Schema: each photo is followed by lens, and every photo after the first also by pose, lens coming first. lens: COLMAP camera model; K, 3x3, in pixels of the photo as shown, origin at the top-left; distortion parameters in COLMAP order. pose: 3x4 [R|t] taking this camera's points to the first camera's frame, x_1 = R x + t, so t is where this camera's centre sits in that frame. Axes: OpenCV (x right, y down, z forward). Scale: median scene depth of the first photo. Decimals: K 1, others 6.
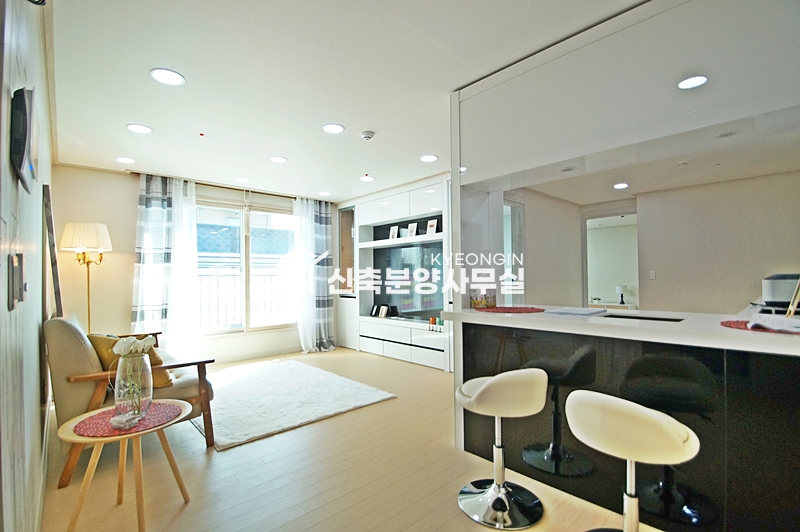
lens RADIAL K [[352.7, 0, 389.9], [0, 352.7, 274.5], [0, 0, 1]] dist [0.002423, -0.010556]
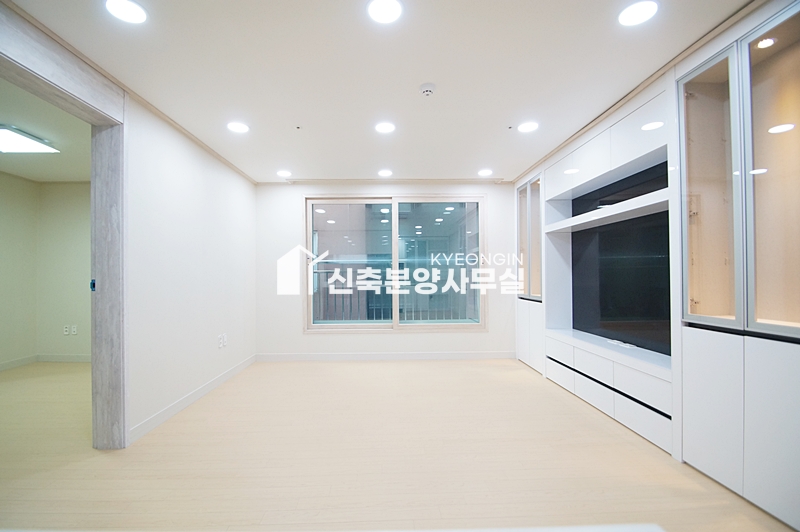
lens RADIAL K [[352.7, 0, 389.9], [0, 352.7, 274.5], [0, 0, 1]] dist [0.002423, -0.010556]
pose [[0.746130, -0.008027, -0.665751, 0.185423], [0.016466, 0.999844, 0.006399, -0.002659], [0.665596, -0.015737, 0.746146, 0.337802]]
